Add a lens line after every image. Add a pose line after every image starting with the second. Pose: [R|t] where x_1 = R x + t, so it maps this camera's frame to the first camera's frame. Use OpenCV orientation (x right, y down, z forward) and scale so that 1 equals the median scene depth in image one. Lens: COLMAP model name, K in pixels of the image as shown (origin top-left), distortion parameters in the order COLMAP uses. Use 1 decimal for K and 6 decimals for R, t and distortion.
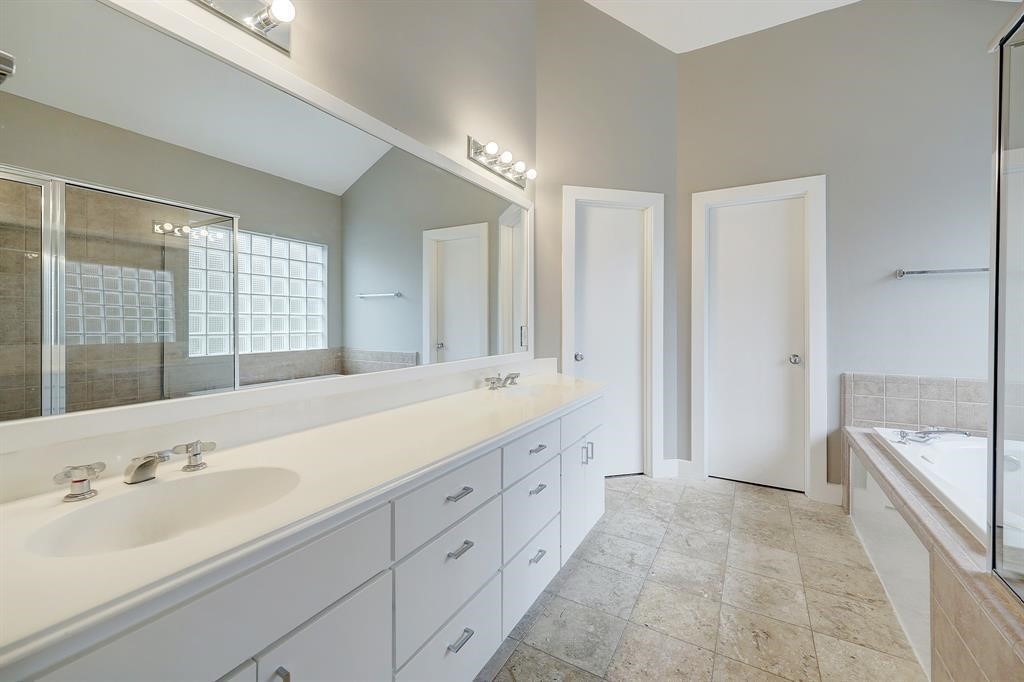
lens RADIAL K [[419.4, 0, 509.7], [0, 419.4, 321.8], [0, 0, 1]] dist [0.001885, 0.000197]
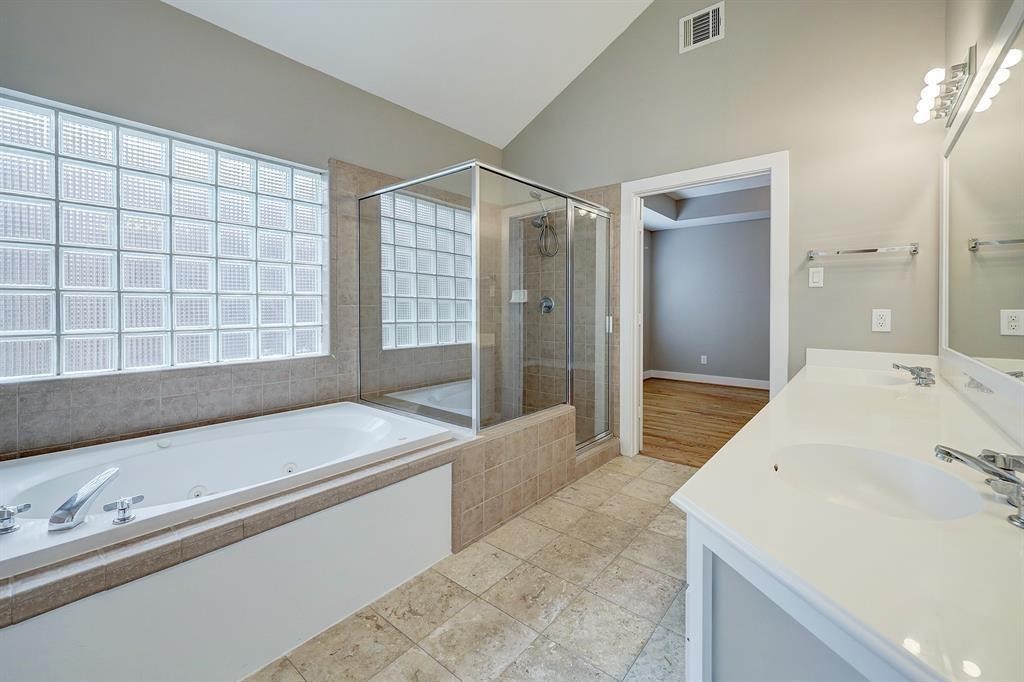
lens RADIAL K [[419.4, 0, 516.9], [0, 419.4, 310.7], [0, 0, 1]] dist [0.001885, 0.000197]
pose [[-0.987869, -0.001111, 0.155283, 0.442851], [0.000366, 0.999955, 0.009482, 0.006566], [-0.155287, 0.009424, -0.987824, 1.944934]]
